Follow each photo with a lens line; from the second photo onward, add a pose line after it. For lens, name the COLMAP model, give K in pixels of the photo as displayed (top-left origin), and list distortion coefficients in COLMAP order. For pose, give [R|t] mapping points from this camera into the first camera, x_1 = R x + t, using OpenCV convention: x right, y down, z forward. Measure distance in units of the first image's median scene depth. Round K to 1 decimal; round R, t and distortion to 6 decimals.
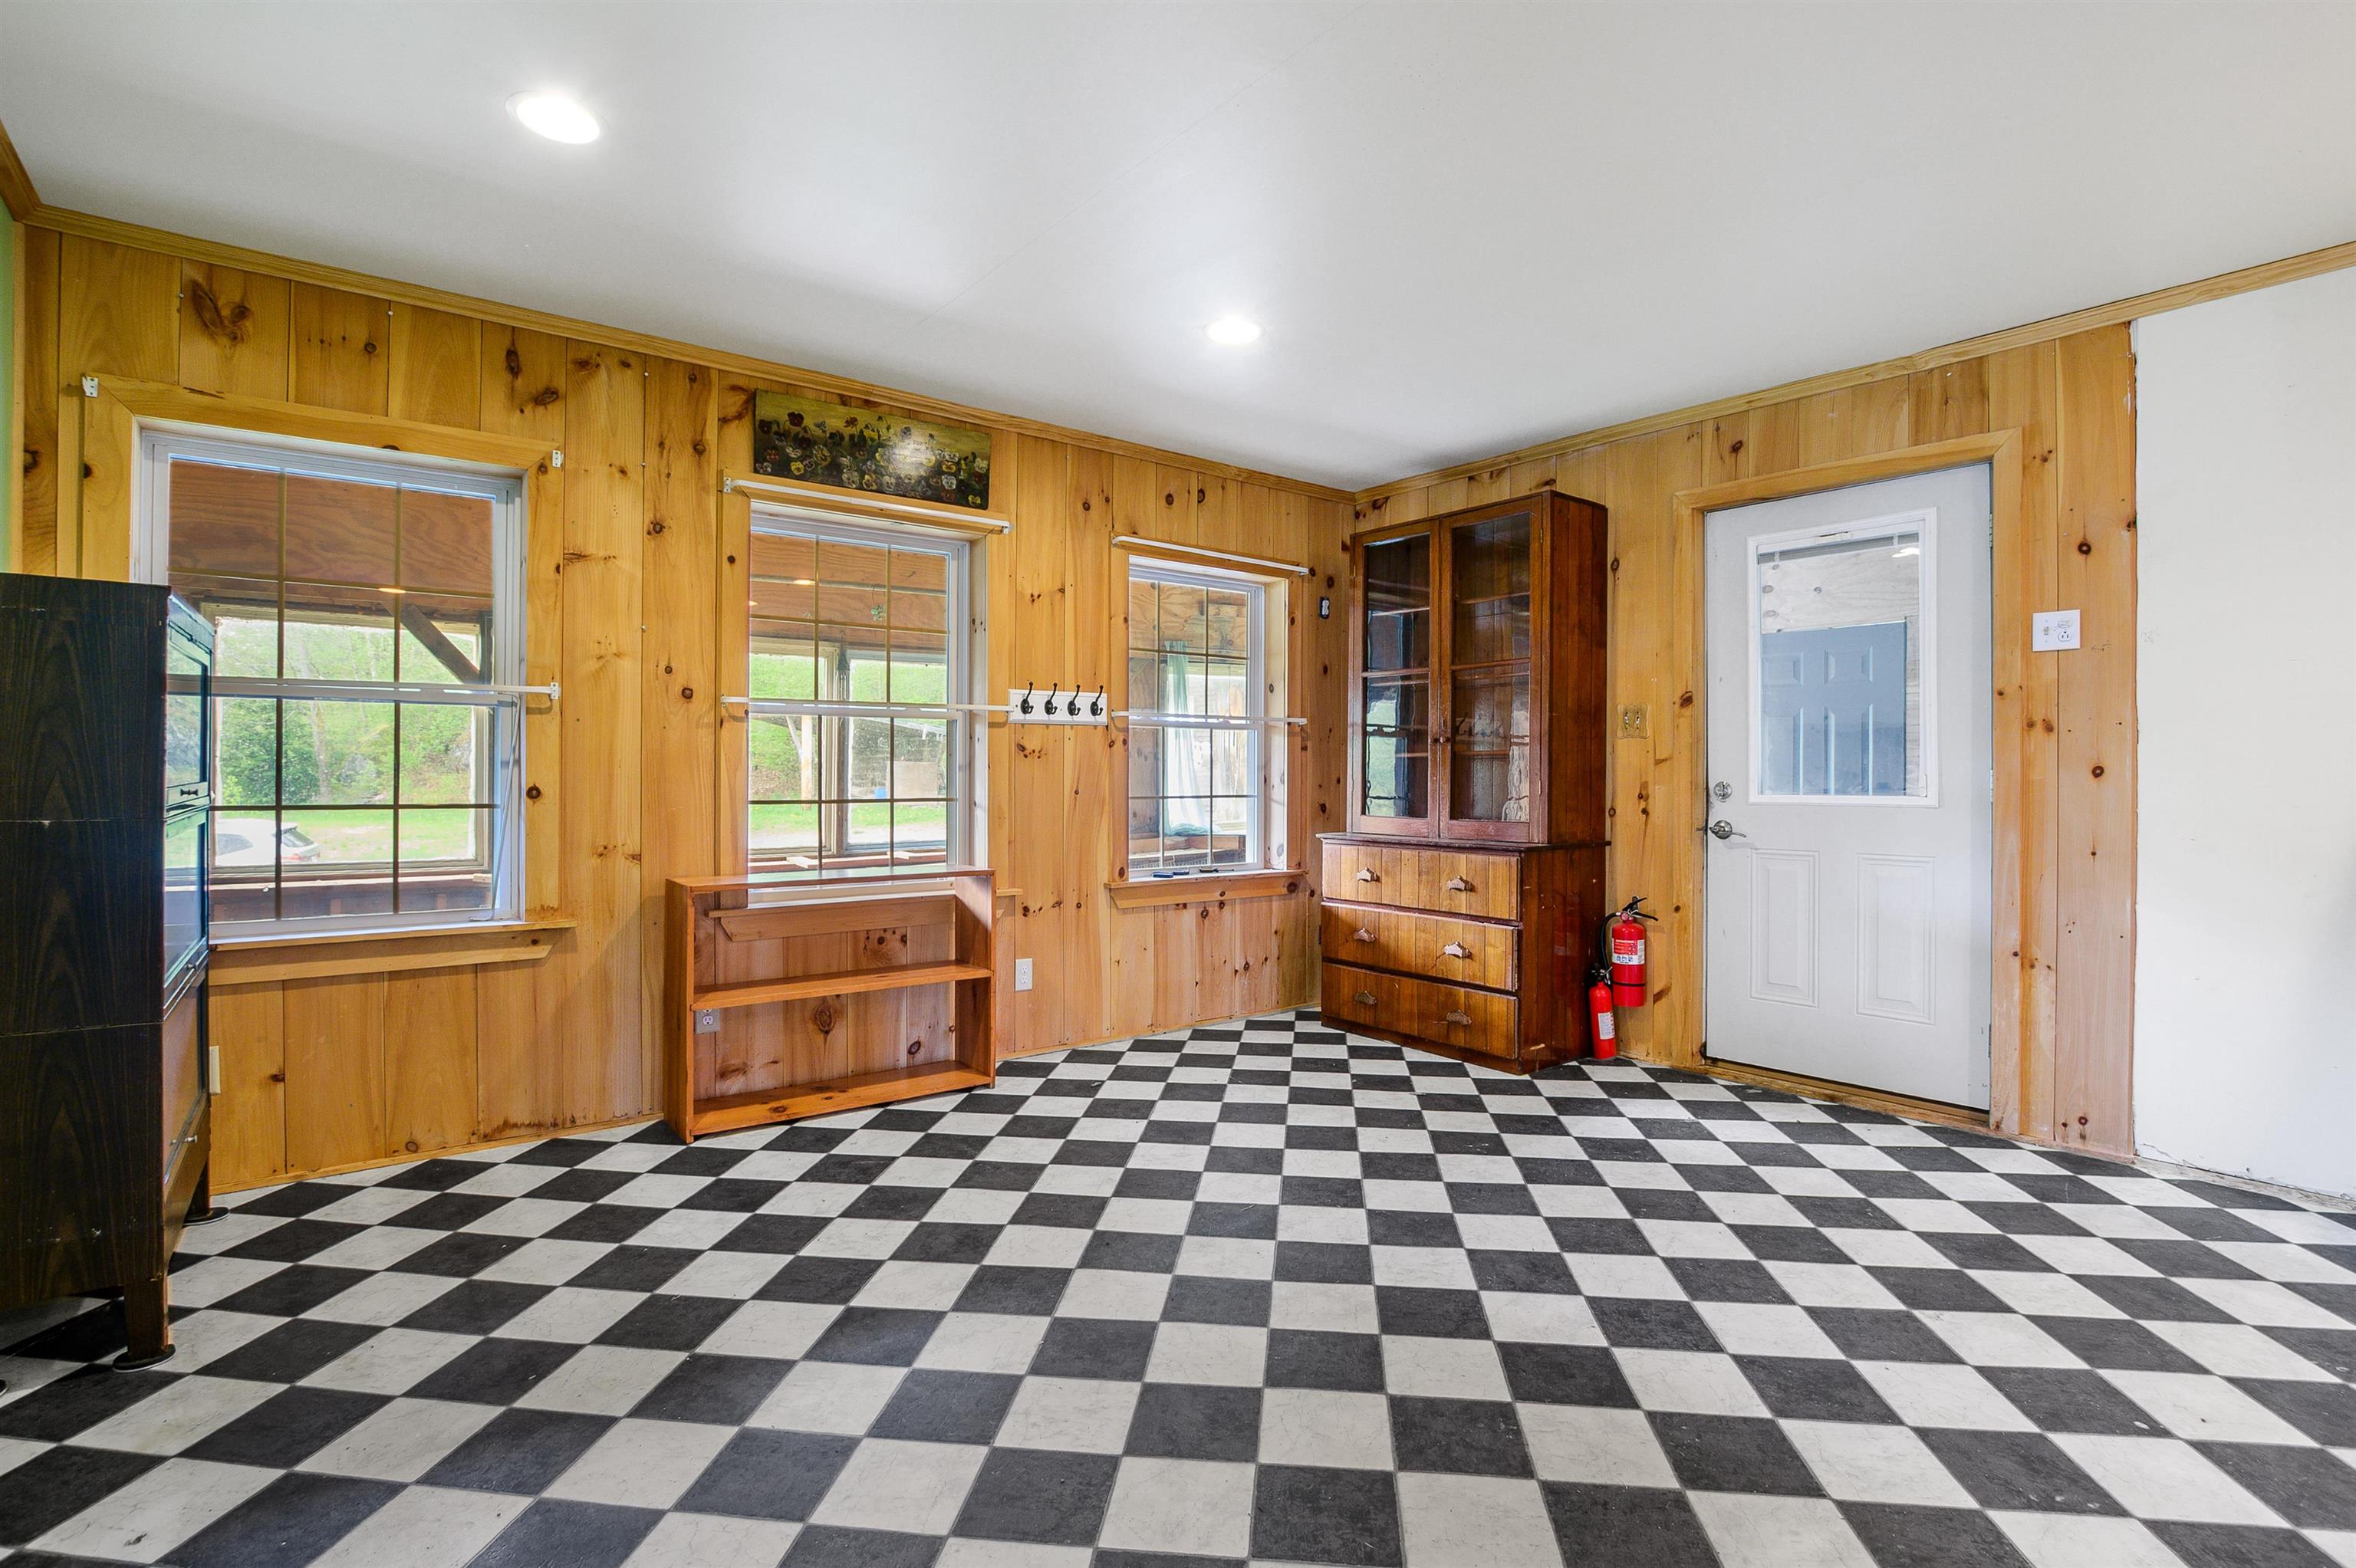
lens RADIAL K [[1125.2, 0, 1183.6], [0, 1125.2, 768.0], [0, 0, 1]] dist [-0.017605, 0.000601]
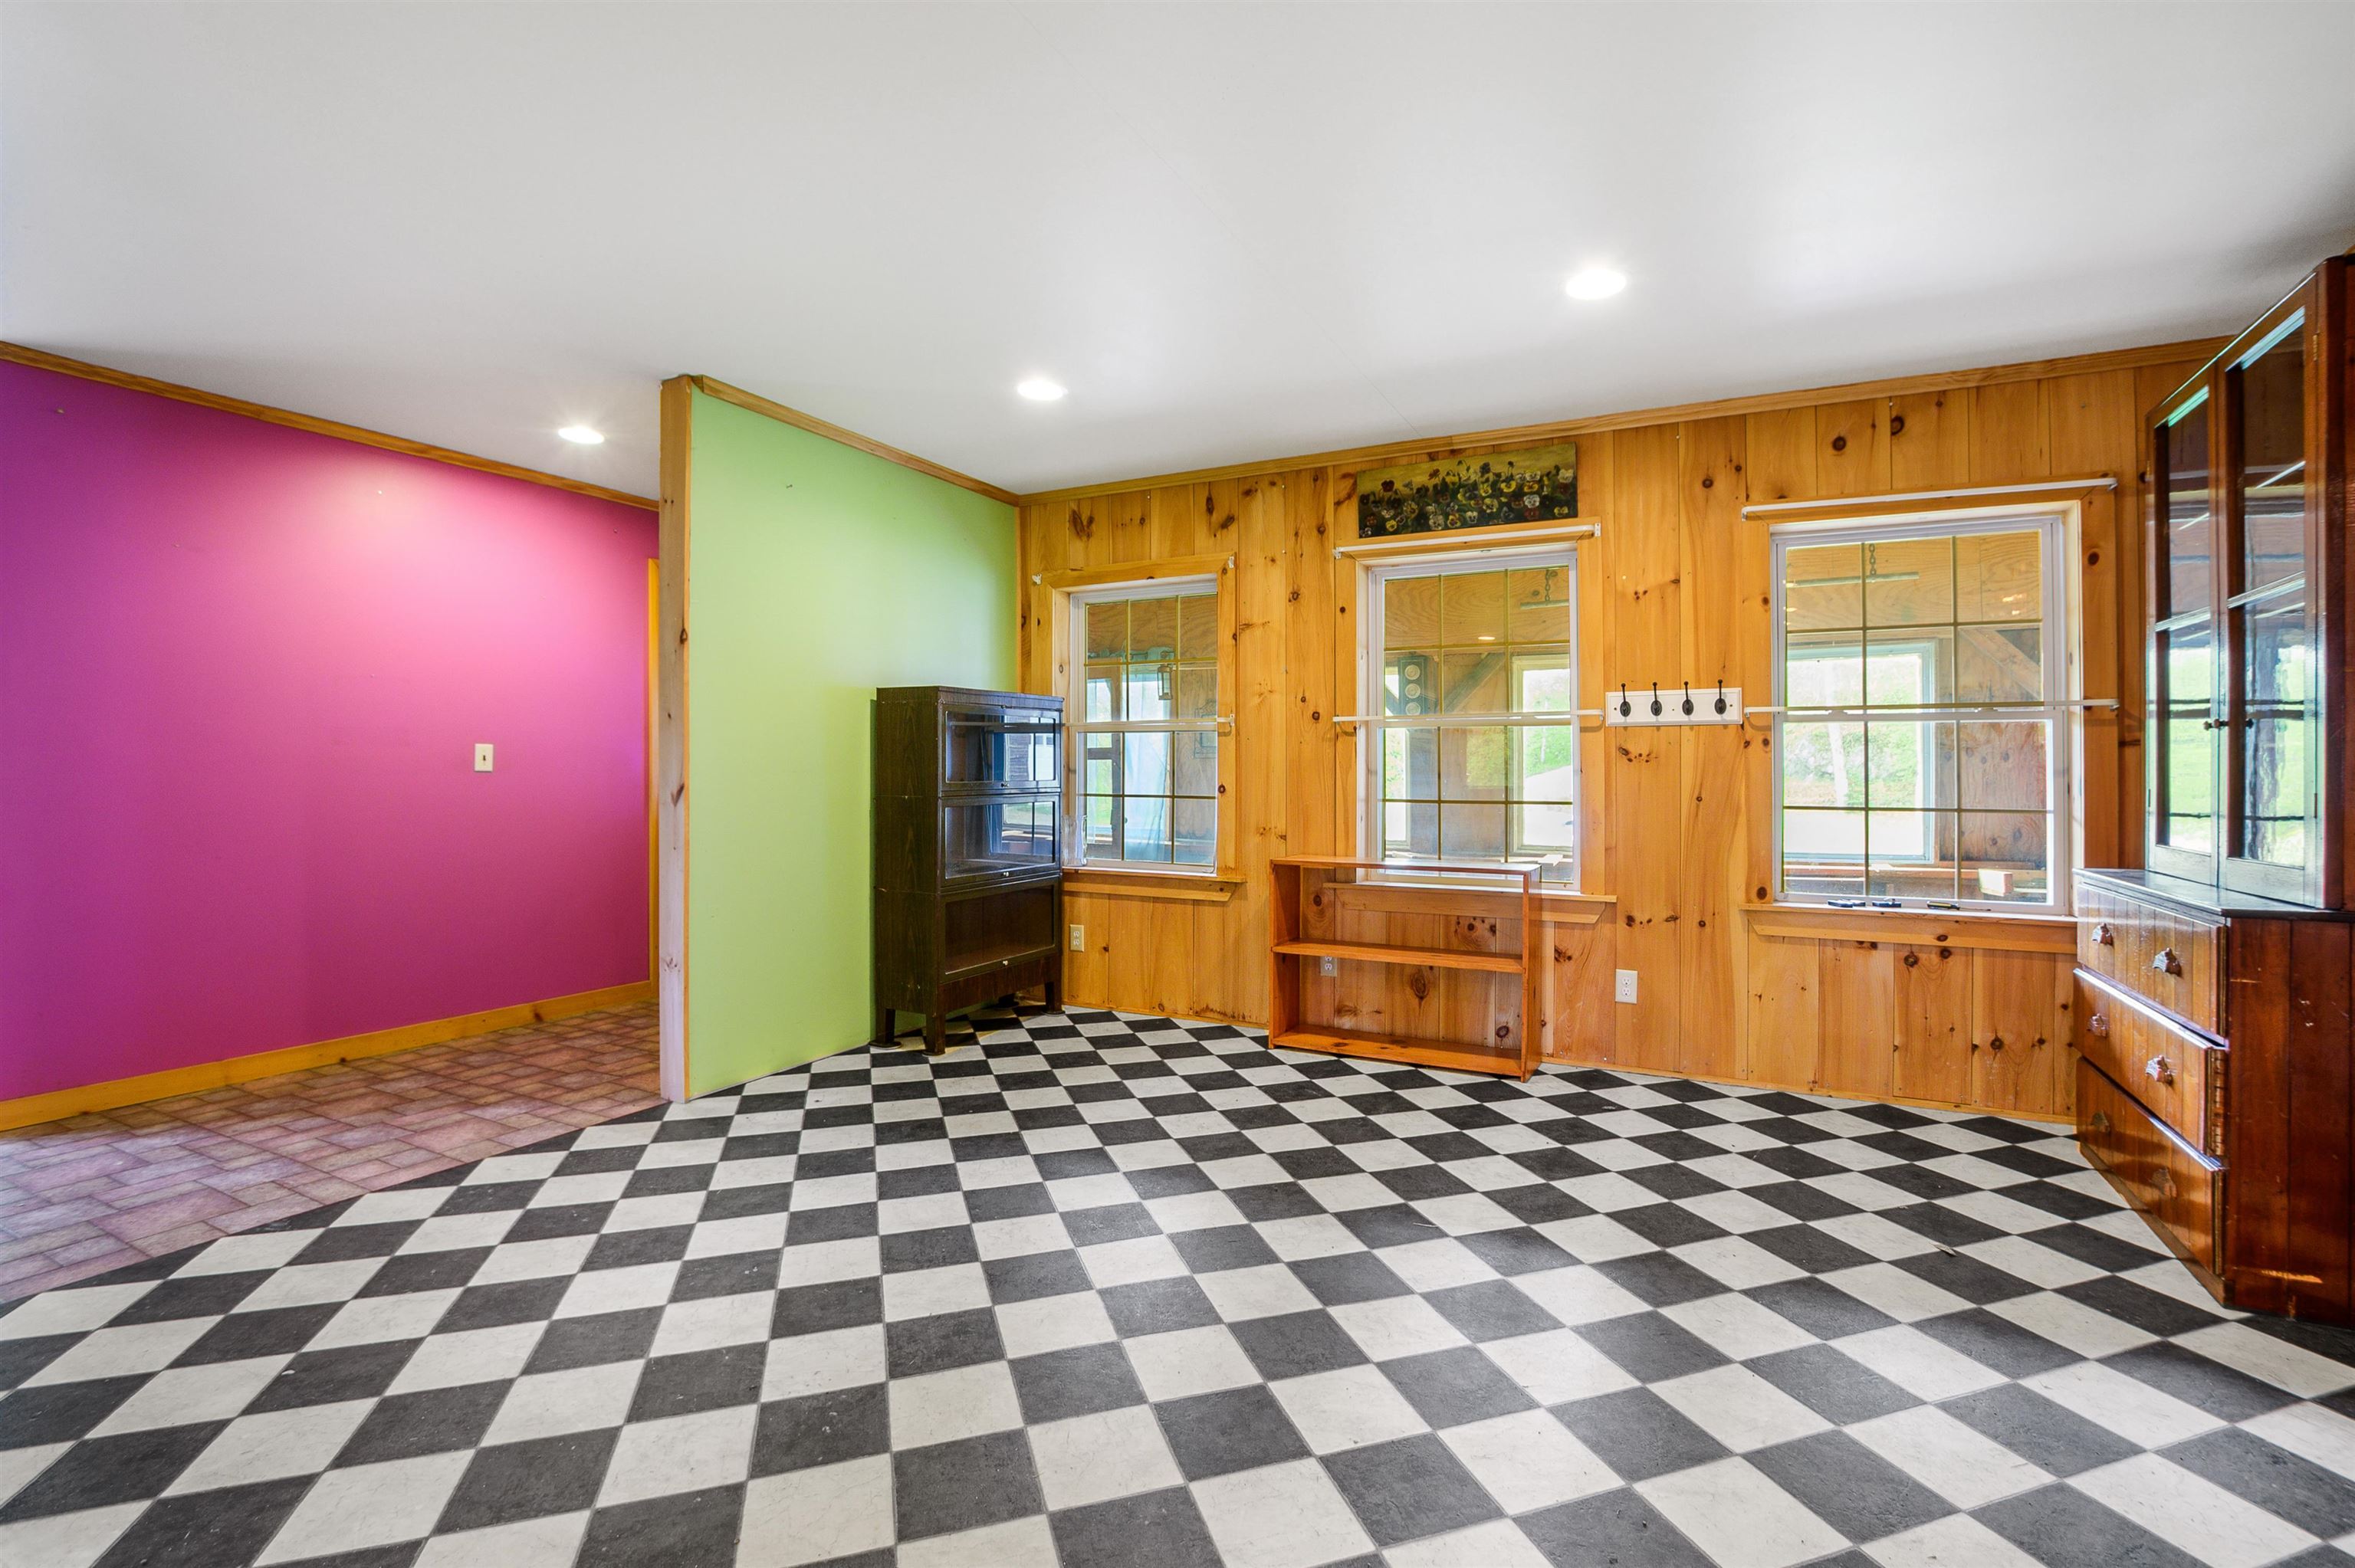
lens RADIAL K [[1064.3, 0, 1191.3], [0, 1064.3, 758.1], [0, 0, 1]] dist [-0.026937, 0.000442]
pose [[0.426776, -0.012857, -0.904266, 0.623875], [0.000070, 0.999899, -0.014183, 0.000837], [0.904357, 0.005990, 0.426734, 0.327525]]
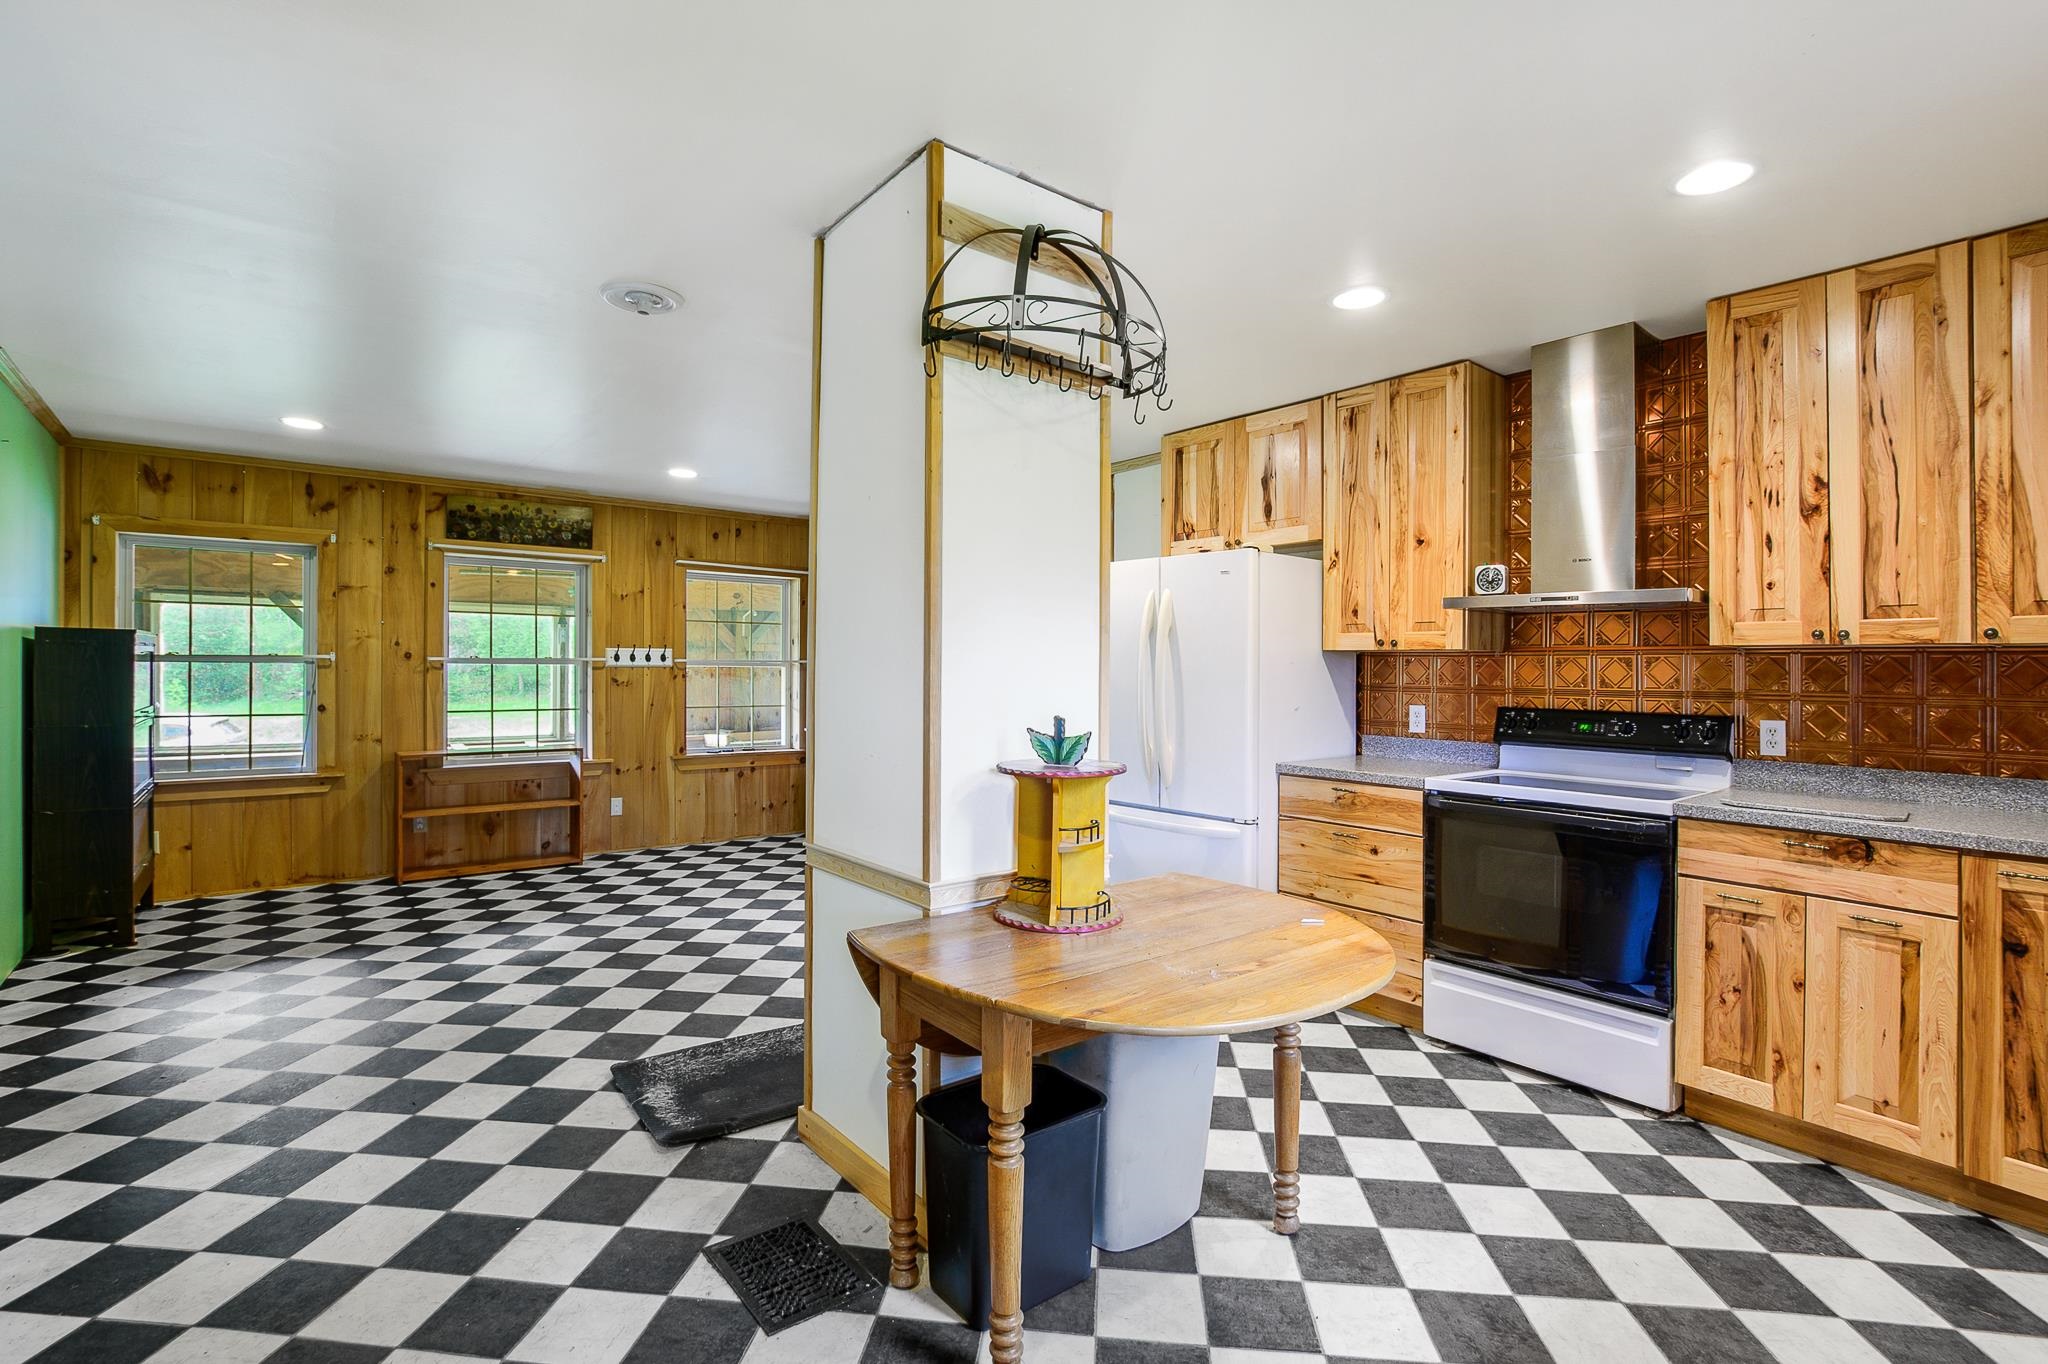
lens RADIAL K [[953.1, 0, 1022.7], [0, 953.1, 672.6], [0, 0, 1]] dist [-0.015077, -0.000056]
pose [[0.999776, 0.002561, 0.021019, 0.567793], [-0.002681, 0.999980, 0.005723, -0.048749], [-0.021004, -0.005778, 0.999763, -0.634191]]
